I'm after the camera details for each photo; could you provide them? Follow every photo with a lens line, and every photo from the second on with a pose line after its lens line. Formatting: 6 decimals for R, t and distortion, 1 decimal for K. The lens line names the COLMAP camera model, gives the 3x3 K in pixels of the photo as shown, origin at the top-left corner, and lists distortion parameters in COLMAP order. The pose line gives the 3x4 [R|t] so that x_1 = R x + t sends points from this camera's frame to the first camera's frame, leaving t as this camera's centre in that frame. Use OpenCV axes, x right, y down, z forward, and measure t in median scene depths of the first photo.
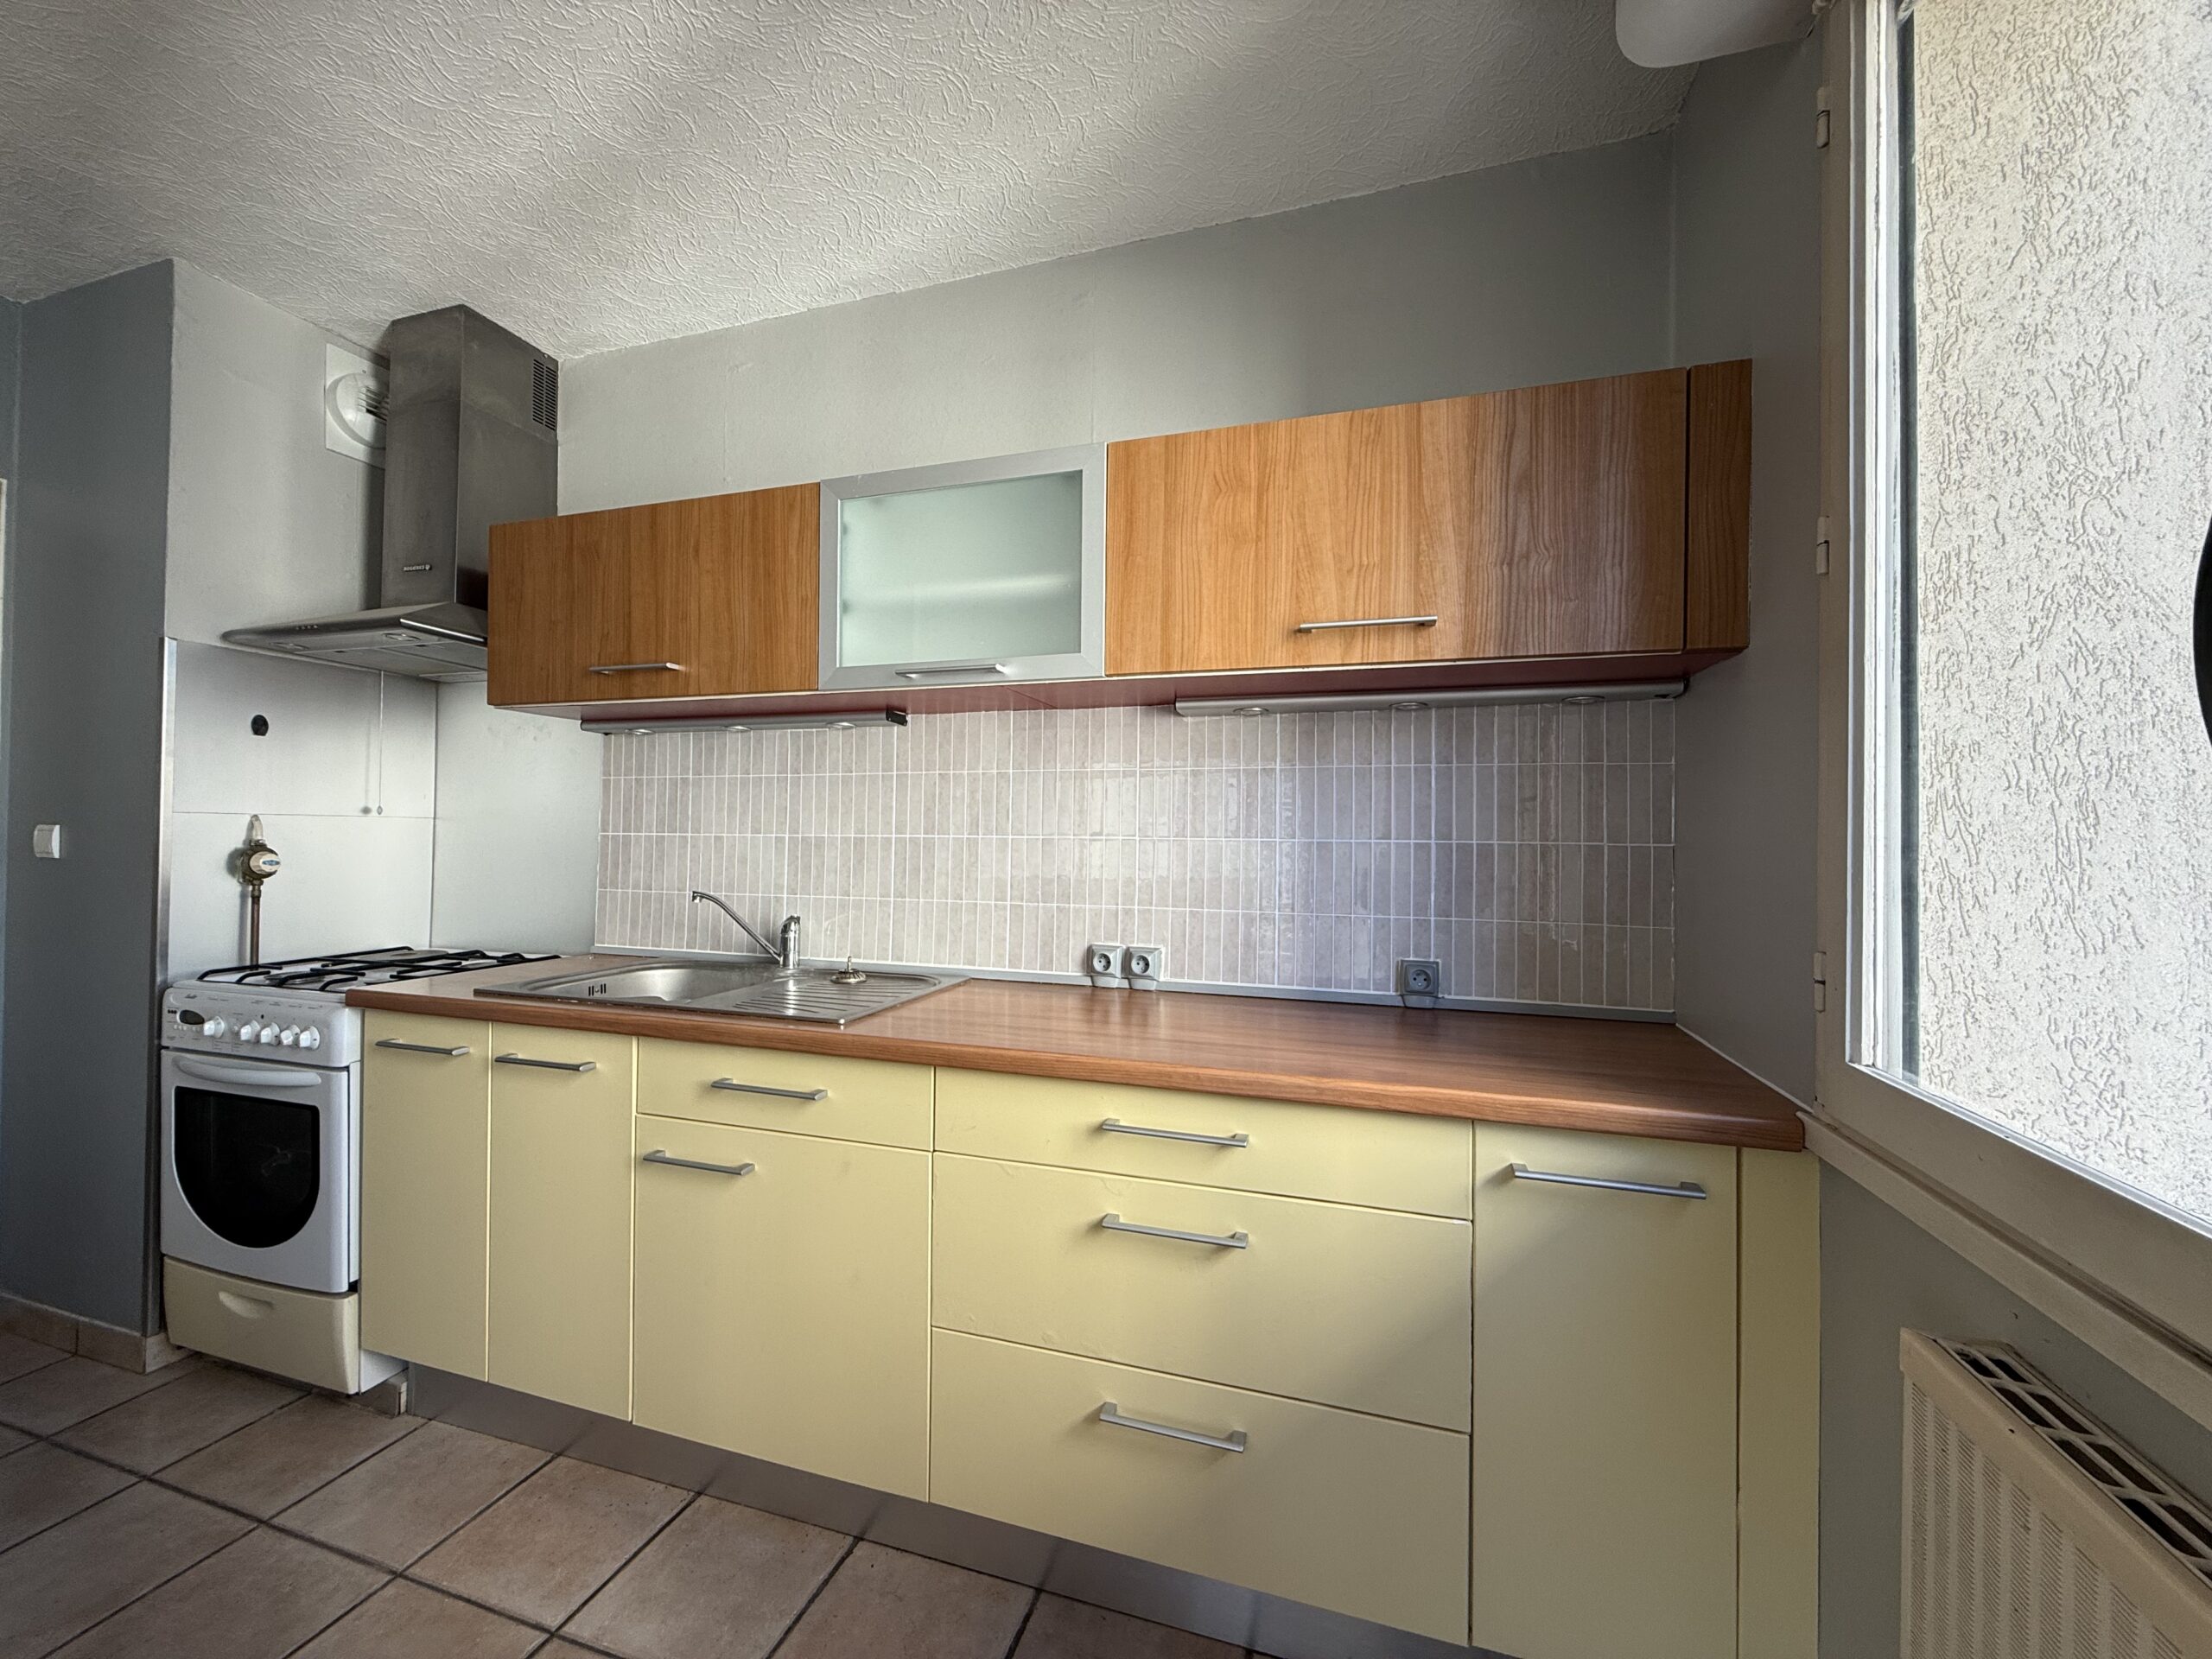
lens RADIAL K [[878.0, 0, 1106.0], [0, 878.0, 829.5], [0, 0, 1]] dist [-0.001272, -0.000240]
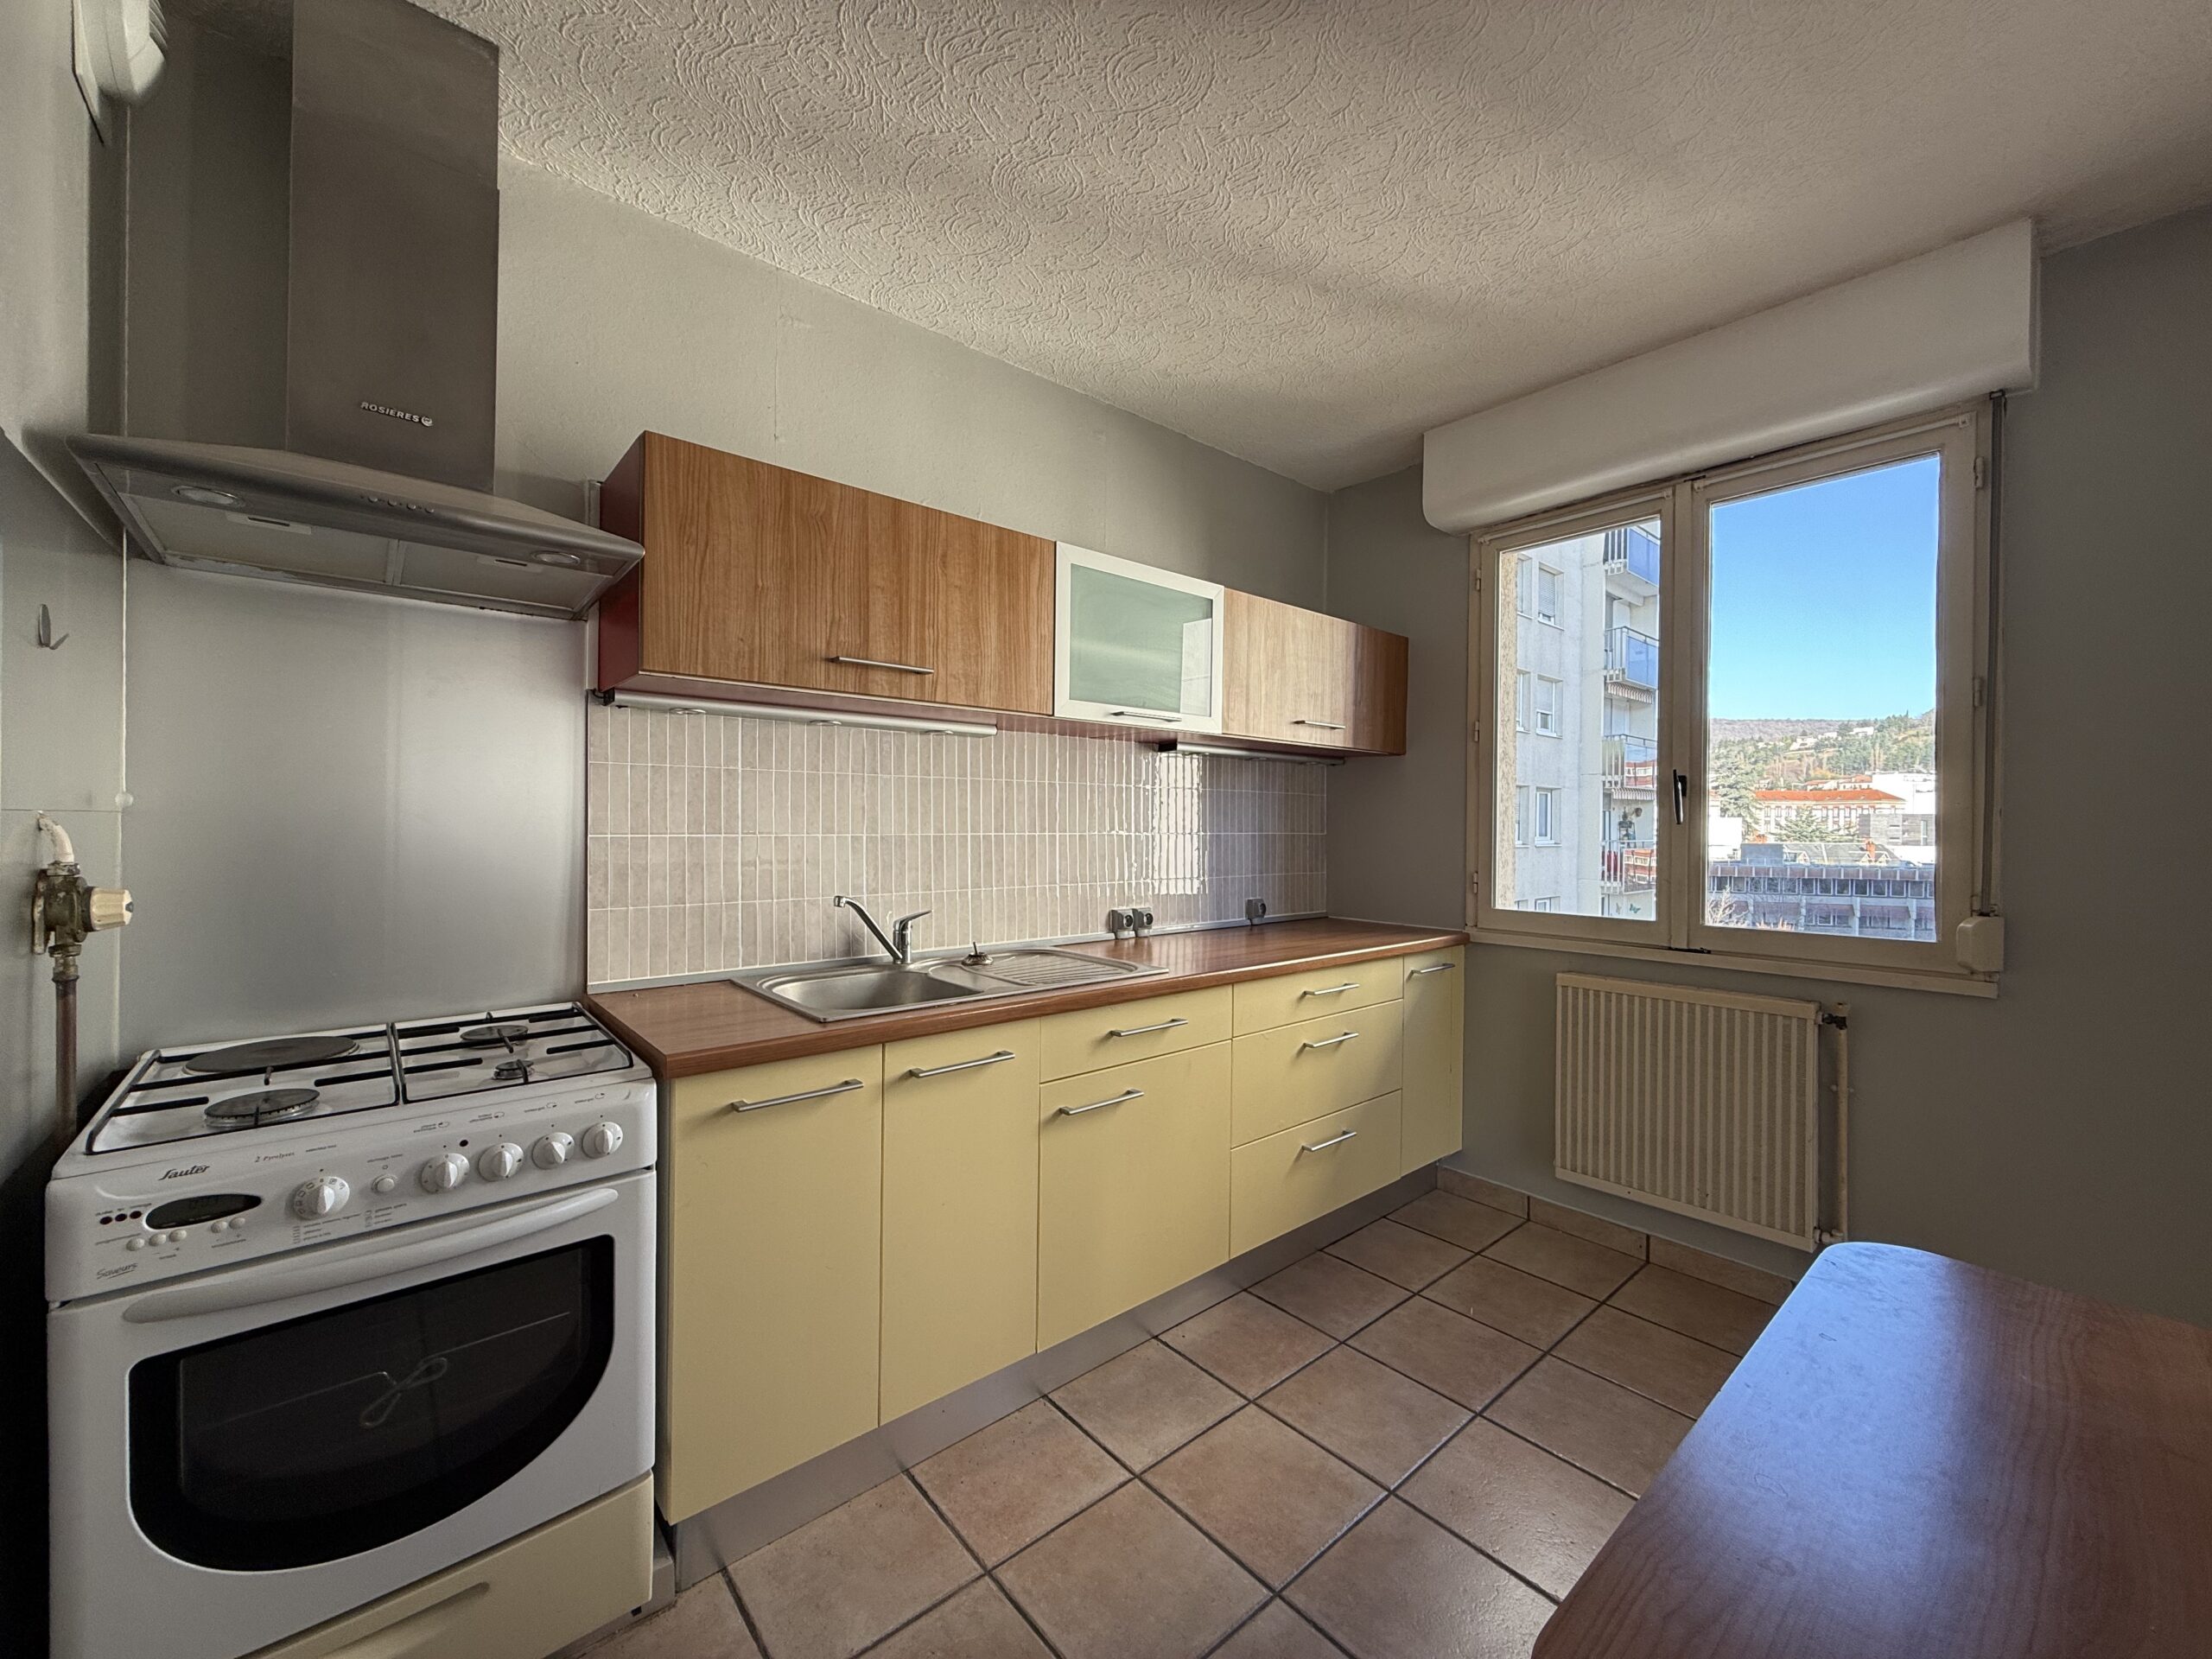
lens RADIAL K [[878.0, 0, 1106.0], [0, 878.0, 829.5], [0, 0, 1]] dist [-0.001272, -0.000240]
pose [[0.522670, -0.012071, 0.852449, -1.176456], [-0.010457, 0.999734, 0.020568, -0.025107], [-0.852471, -0.019664, 0.522405, 0.272242]]
